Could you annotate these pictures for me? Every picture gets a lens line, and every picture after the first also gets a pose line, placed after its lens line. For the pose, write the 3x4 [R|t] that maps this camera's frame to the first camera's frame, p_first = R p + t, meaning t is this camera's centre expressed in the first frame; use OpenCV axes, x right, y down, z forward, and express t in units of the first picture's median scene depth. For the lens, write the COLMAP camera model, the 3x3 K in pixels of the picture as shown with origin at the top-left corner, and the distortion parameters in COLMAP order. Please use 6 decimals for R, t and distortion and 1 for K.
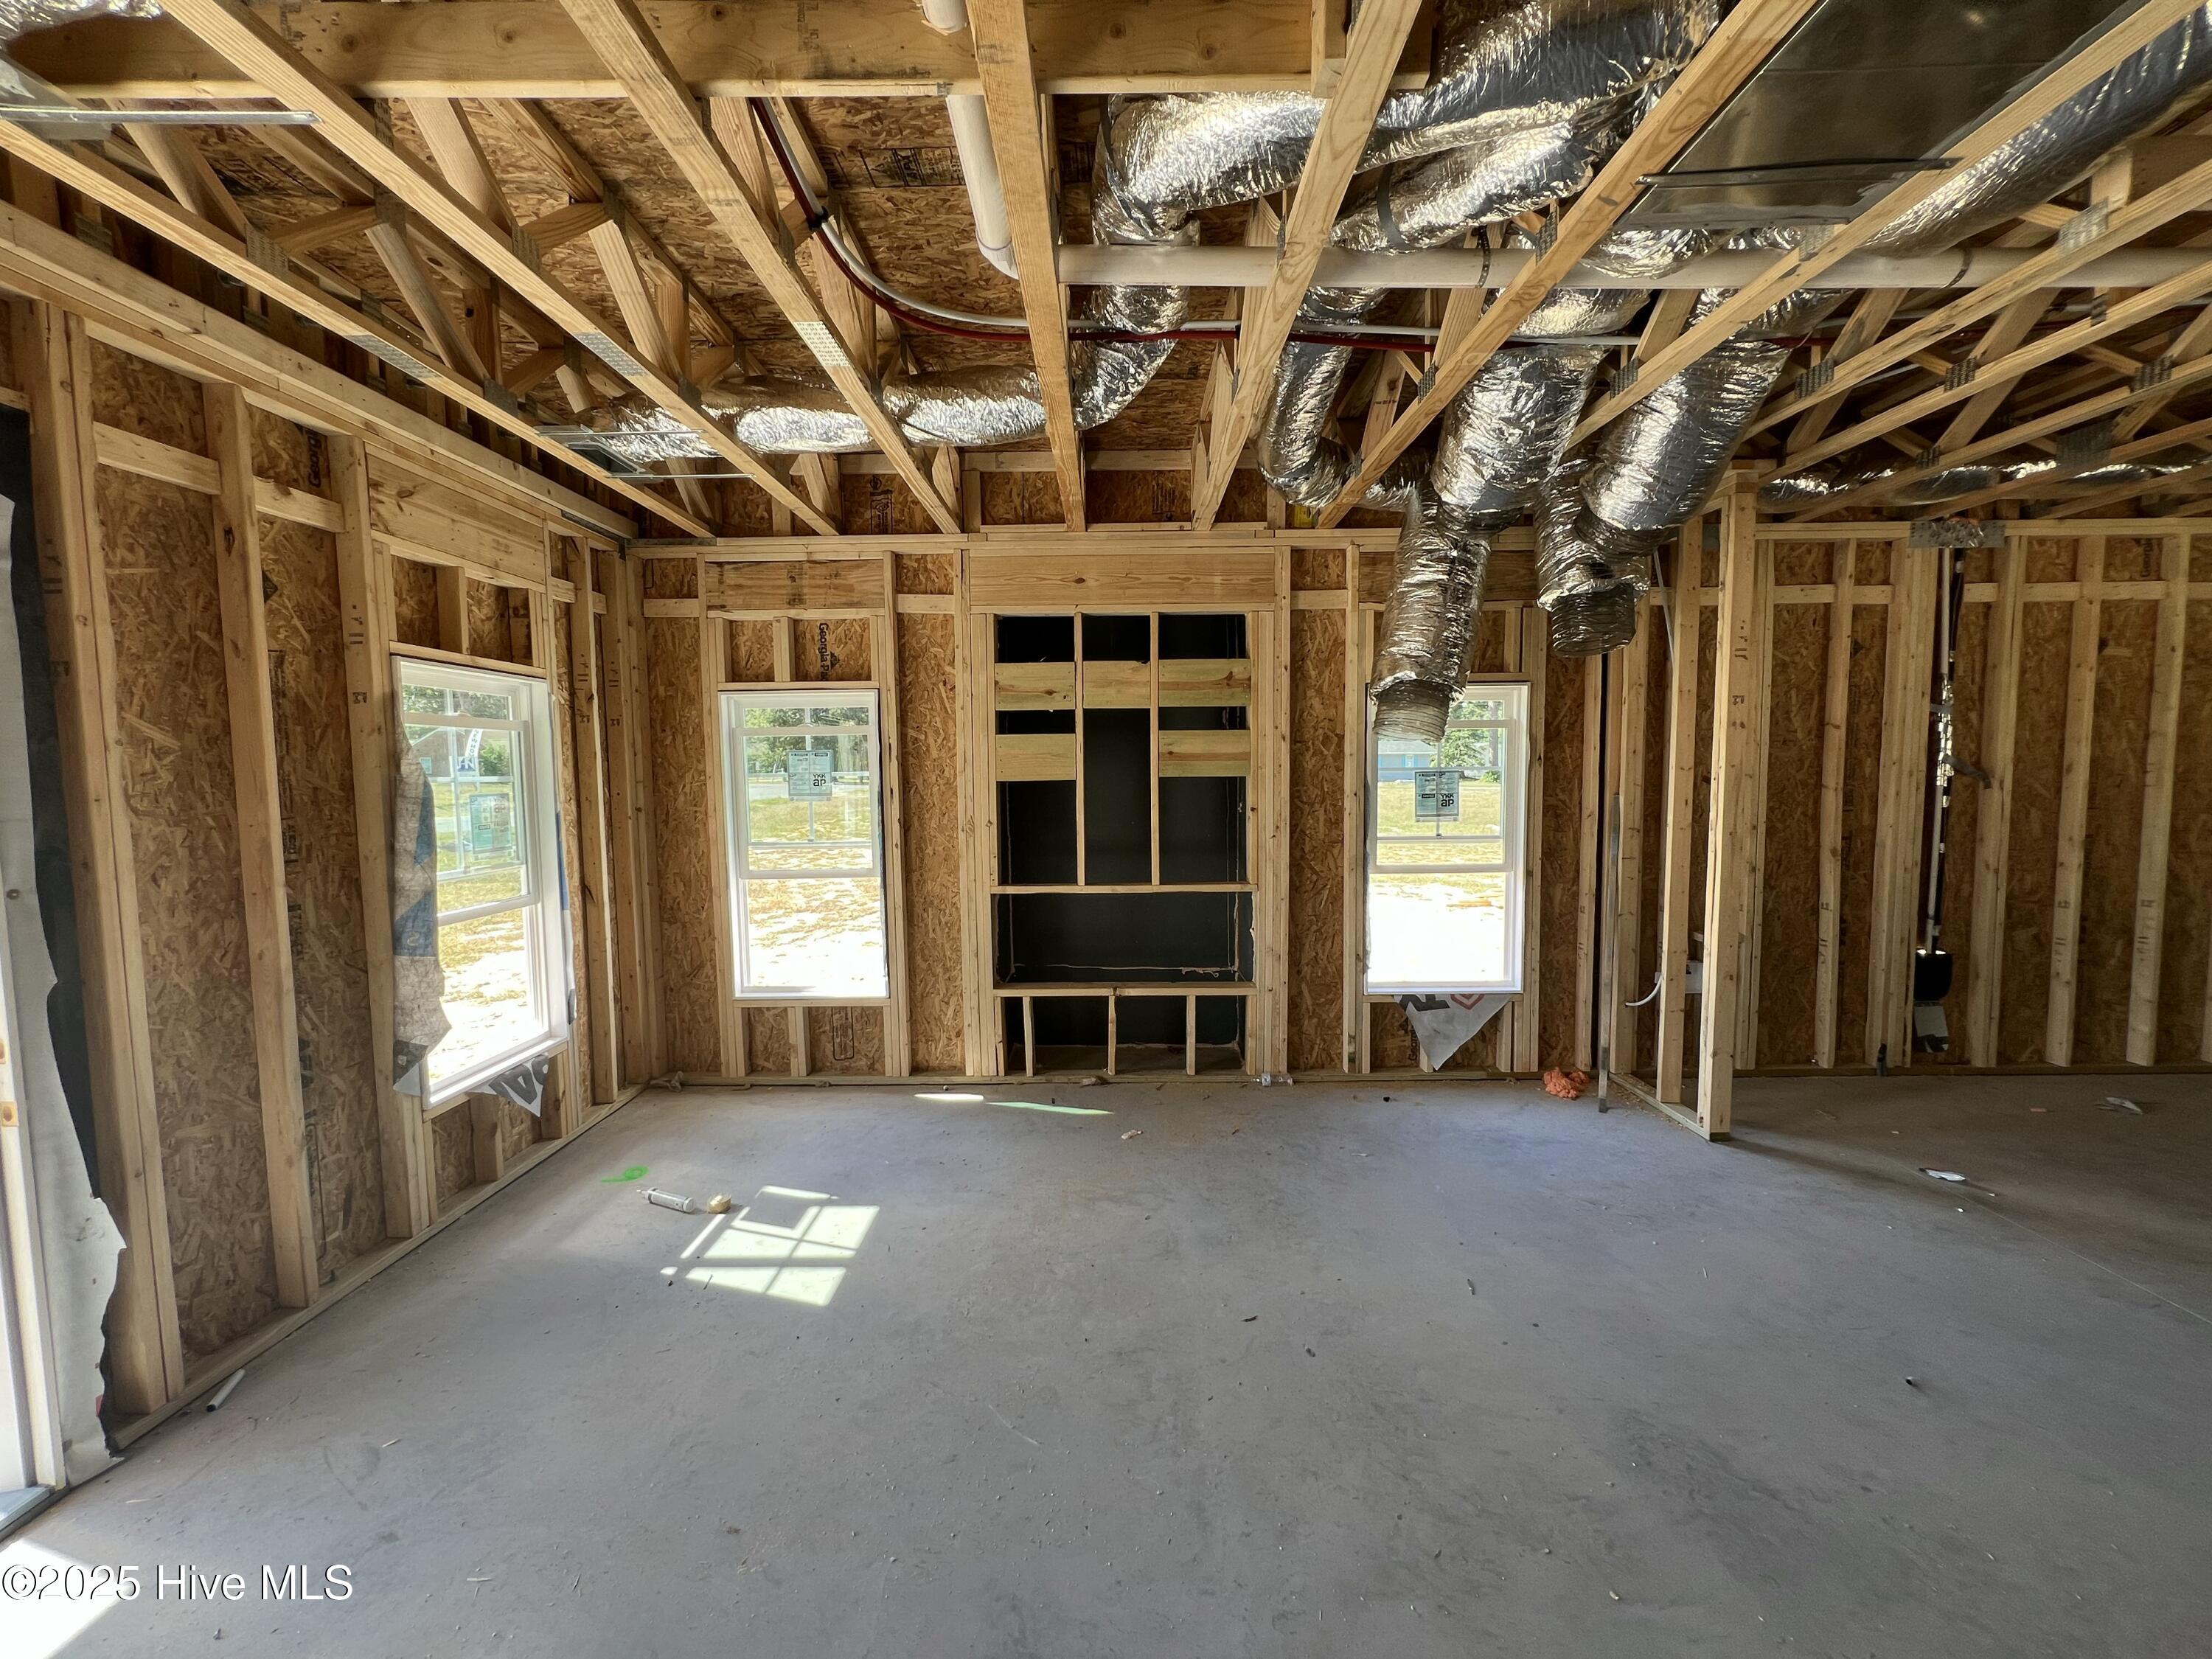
lens RADIAL K [[883.4, 0, 1104.4], [0, 883.4, 832.8], [0, 0, 1]] dist [-0.003326, 0.000215]
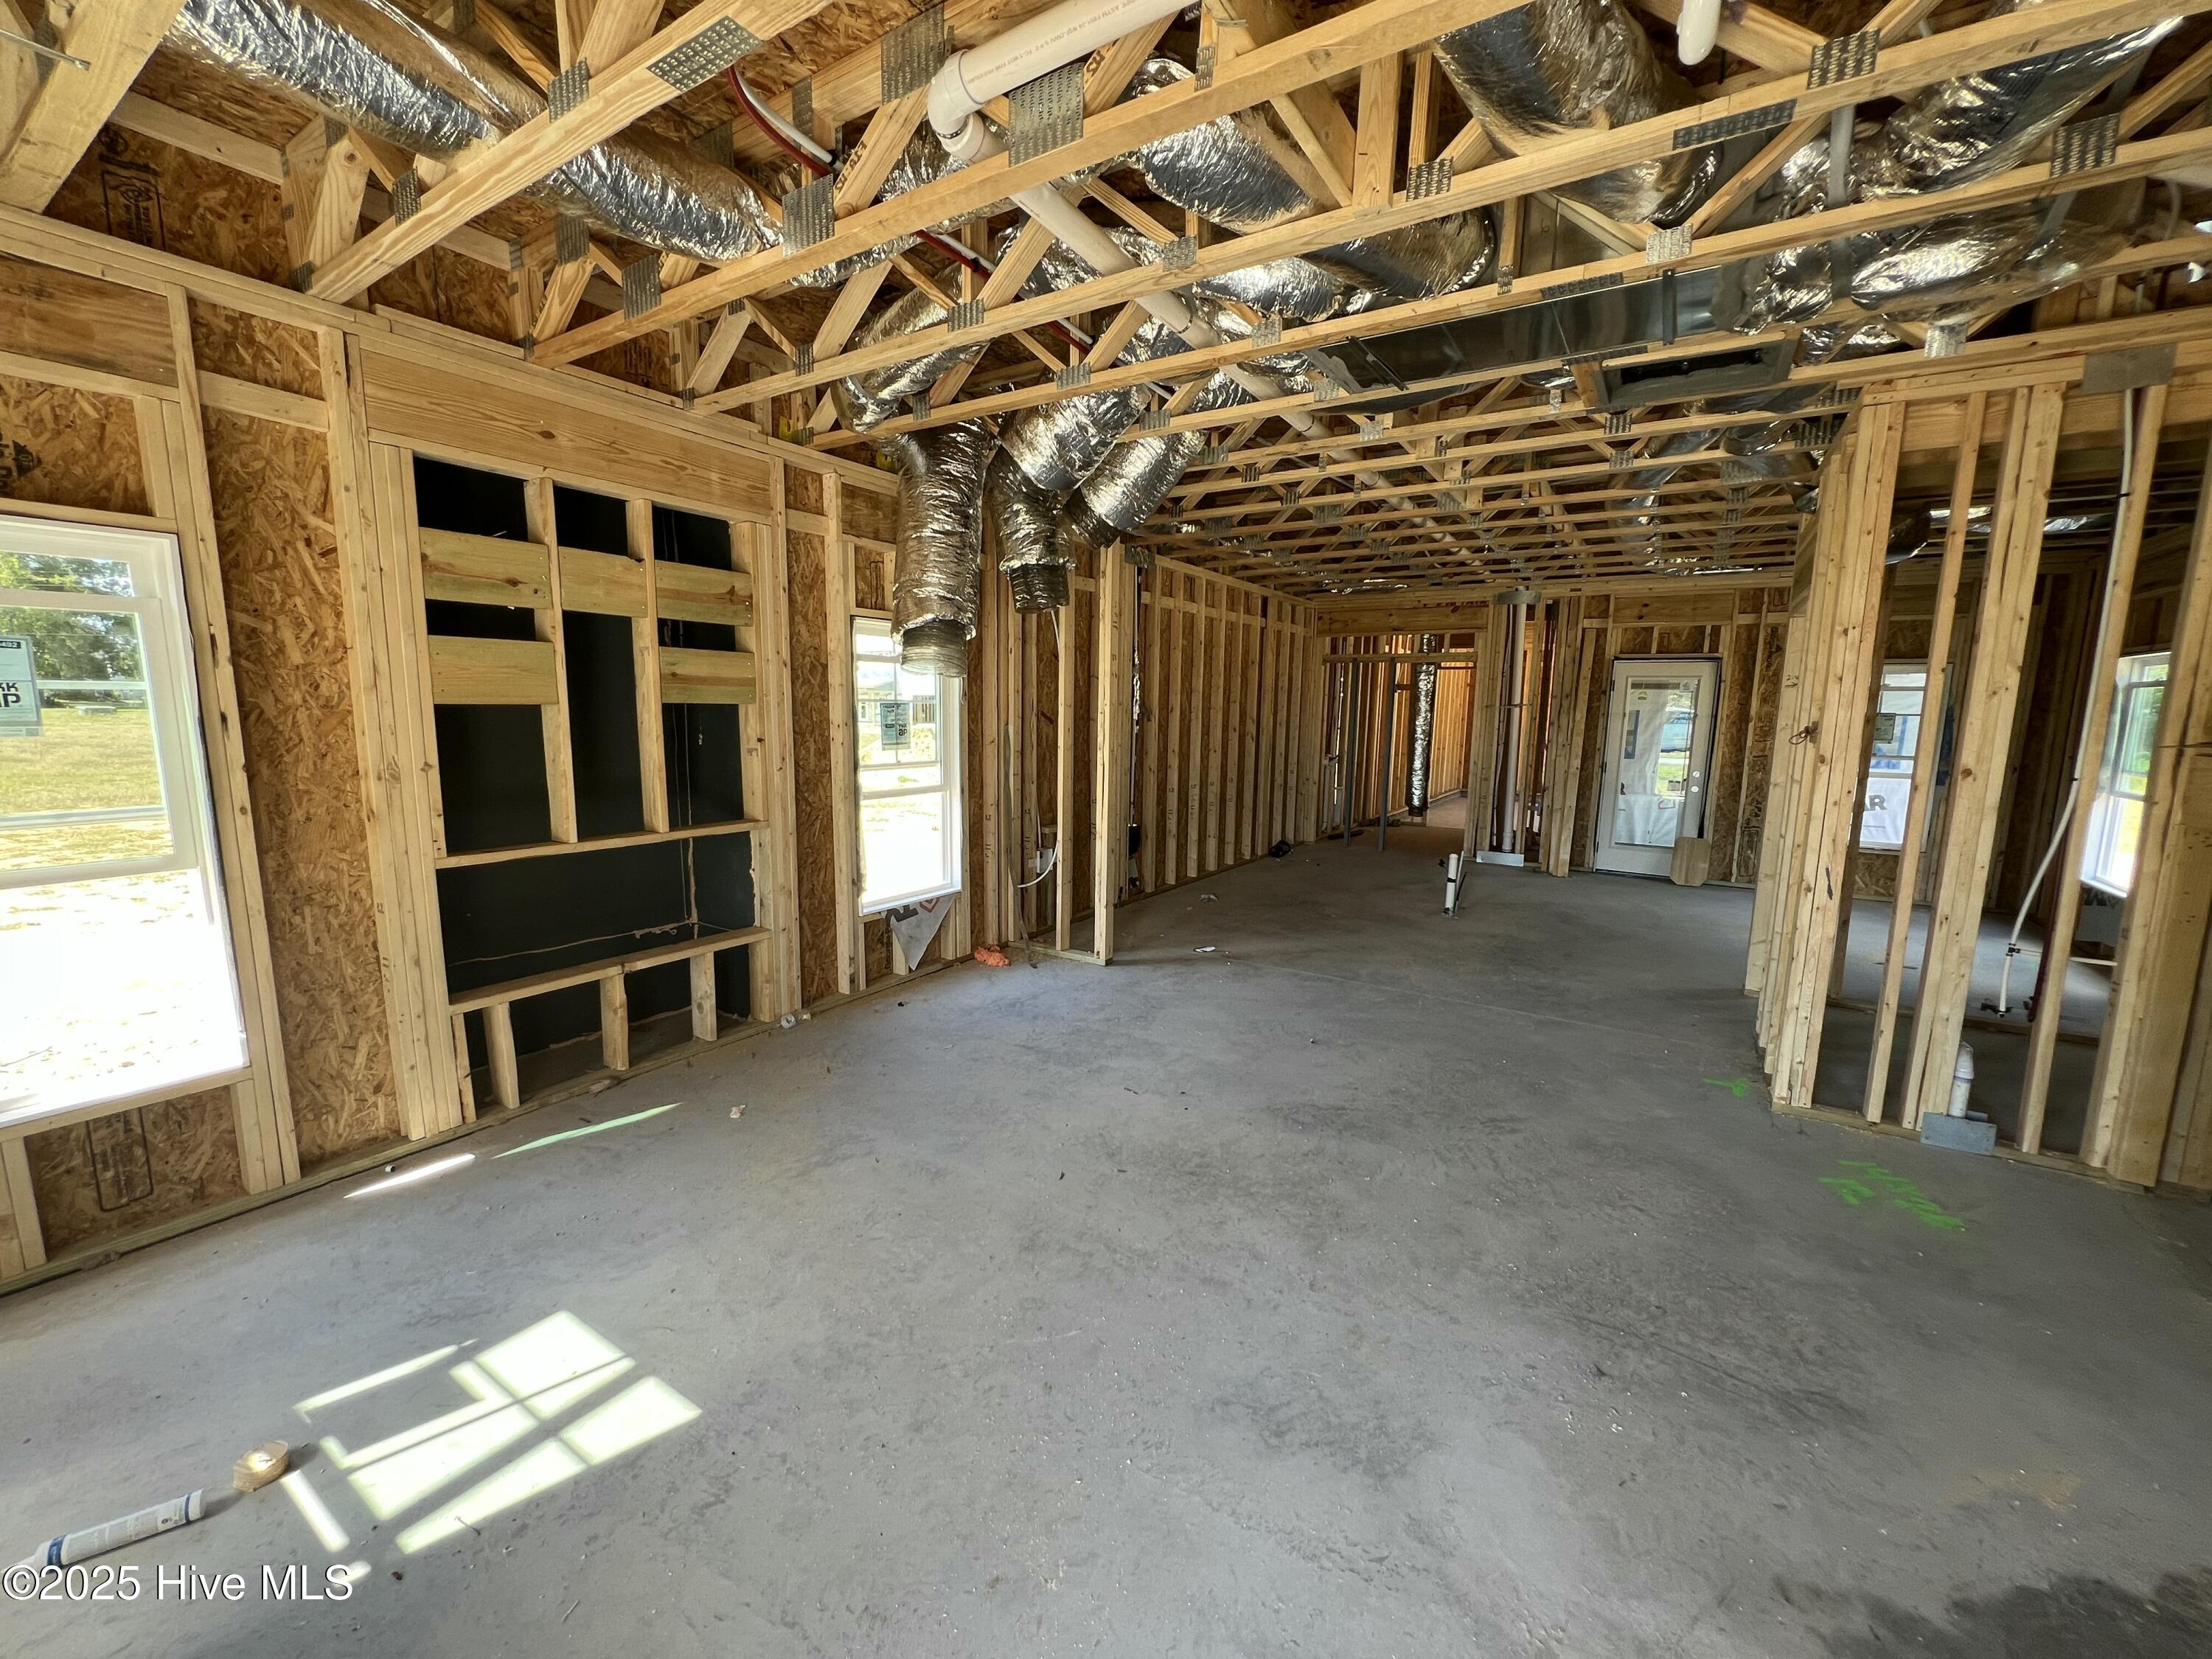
lens RADIAL K [[883.4, 0, 1104.4], [0, 883.4, 832.8], [0, 0, 1]] dist [-0.003326, 0.000215]
pose [[0.533860, -0.101755, 0.839428, -0.426693], [0.040593, 0.994672, 0.094758, -0.003161], [-0.844598, -0.016513, 0.535147, 0.196931]]
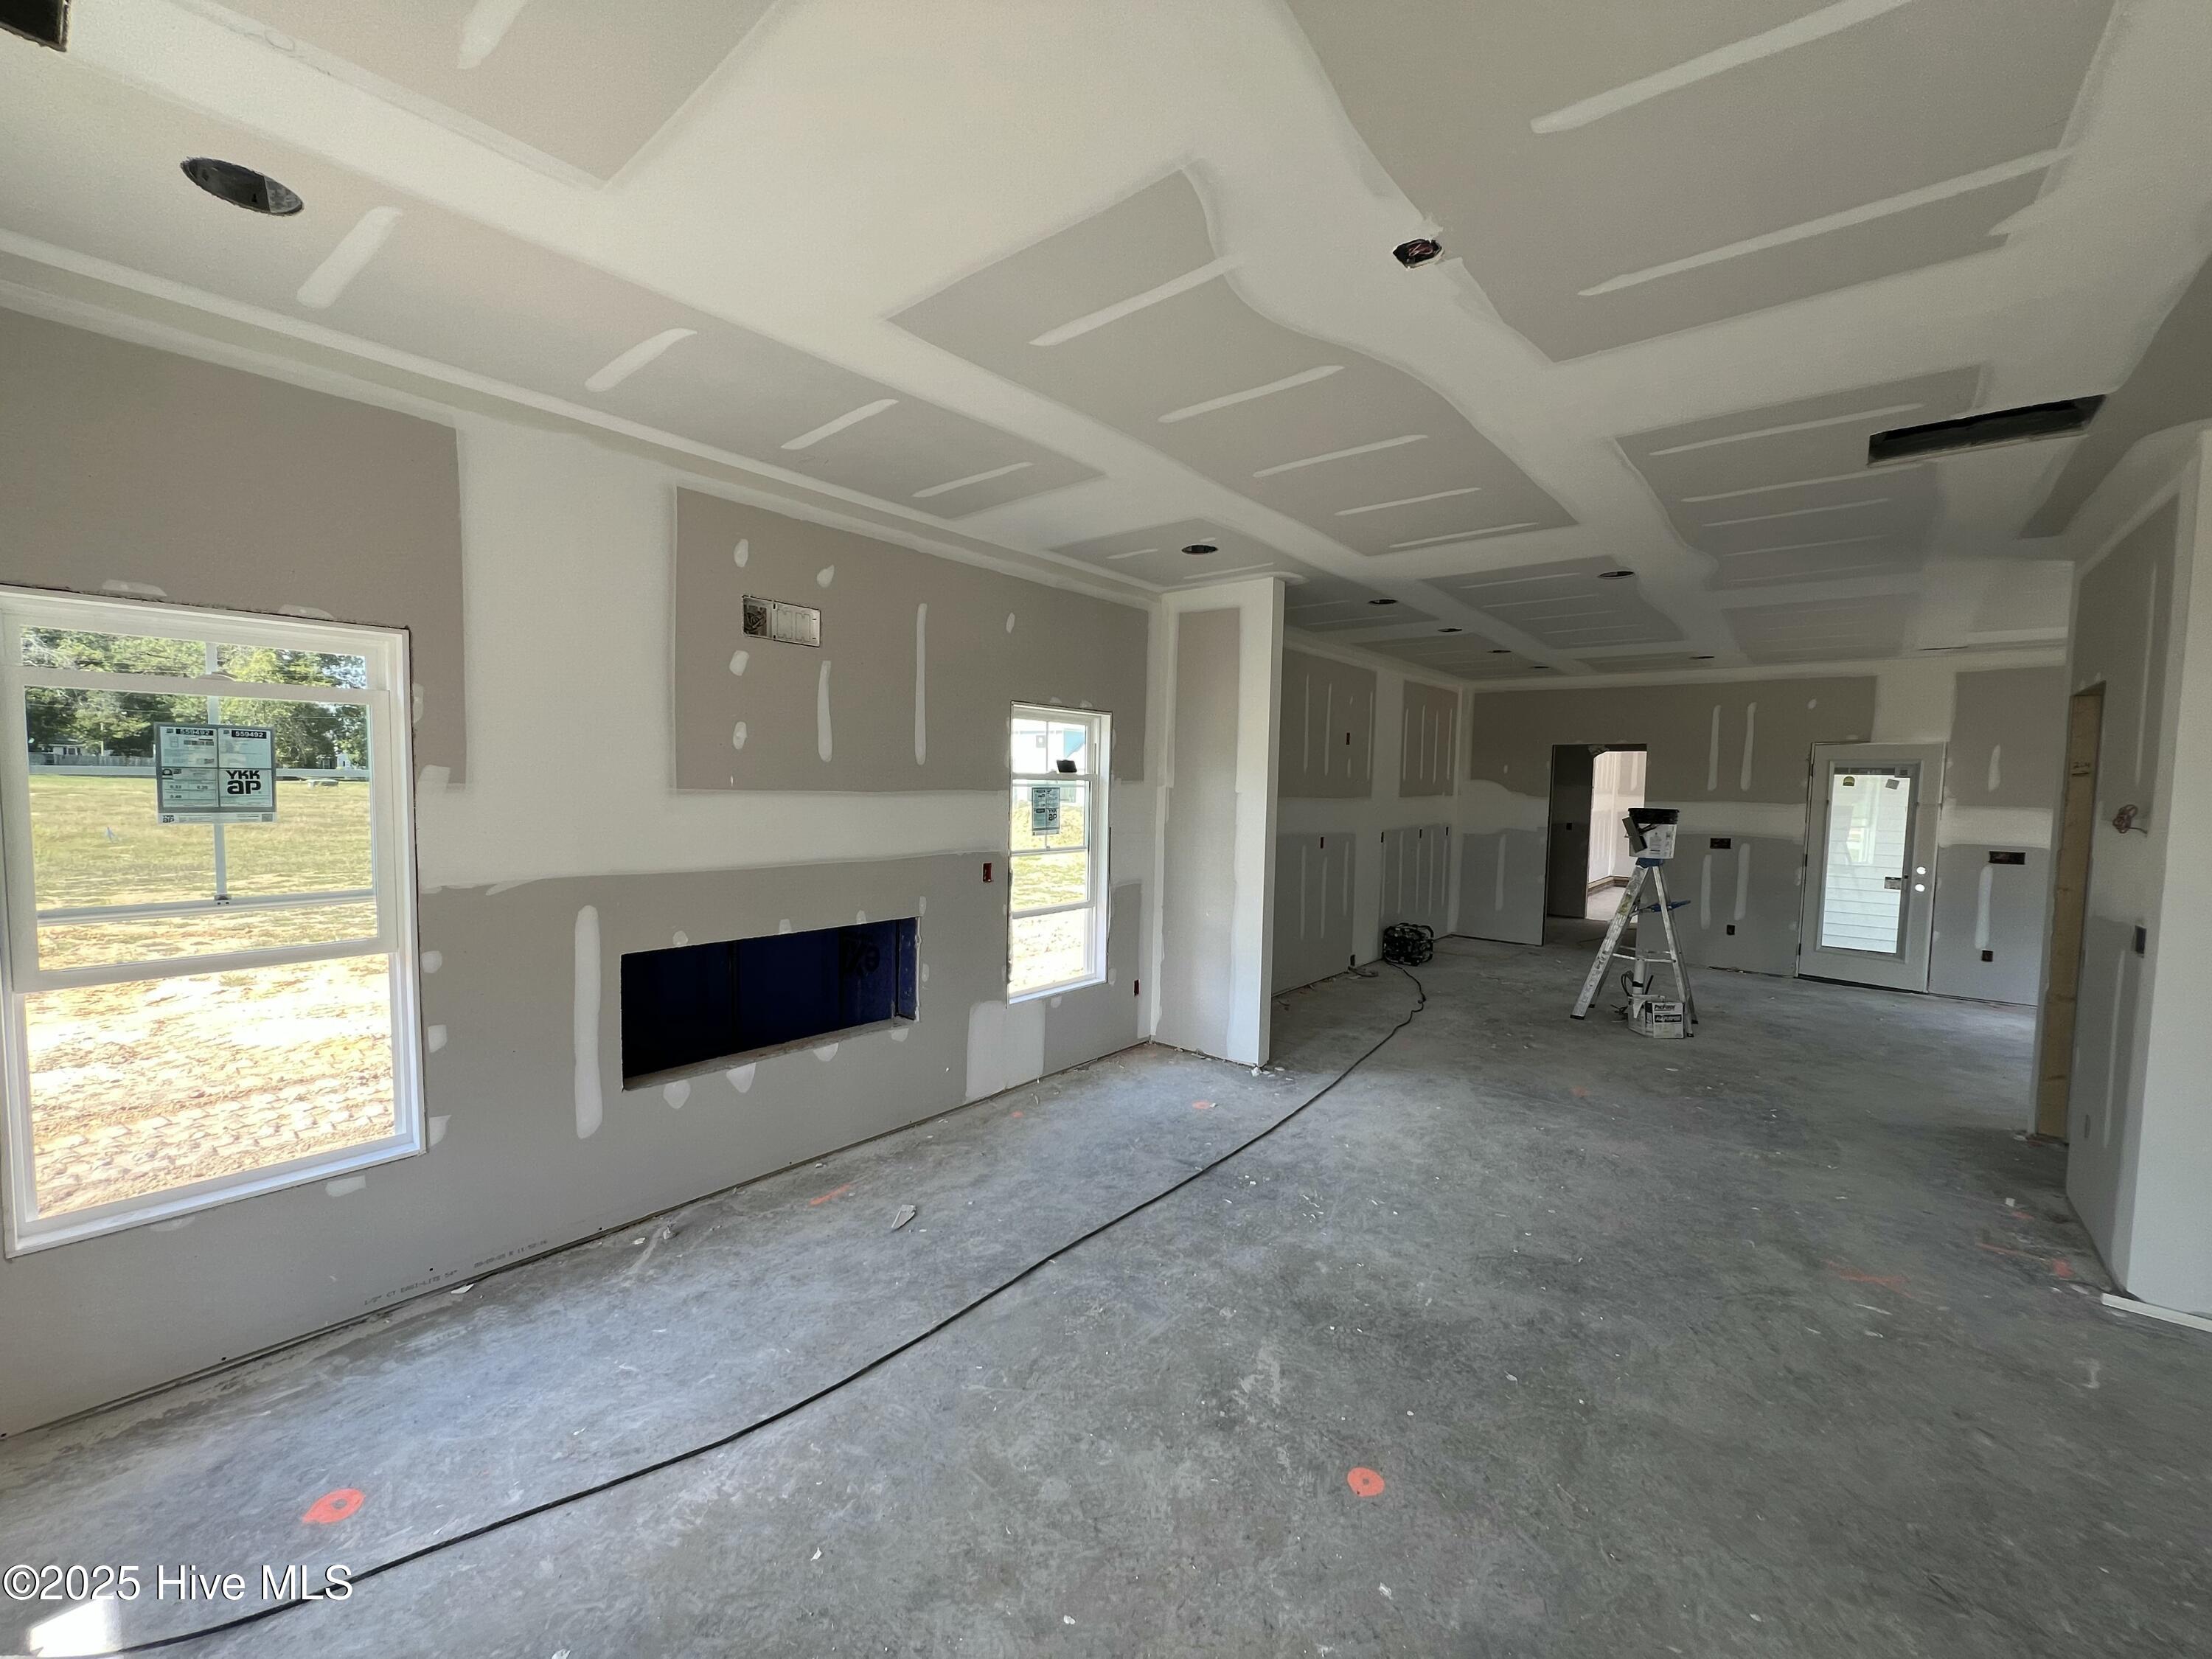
lens RADIAL K [[883.4, 0, 1104.4], [0, 883.4, 832.8], [0, 0, 1]] dist [-0.003326, 0.000215]
pose [[0.633419, -0.020764, 0.773530, -0.415211], [0.027662, 0.999609, 0.004180, -0.017744], [-0.773314, 0.018750, 0.633746, 0.273869]]
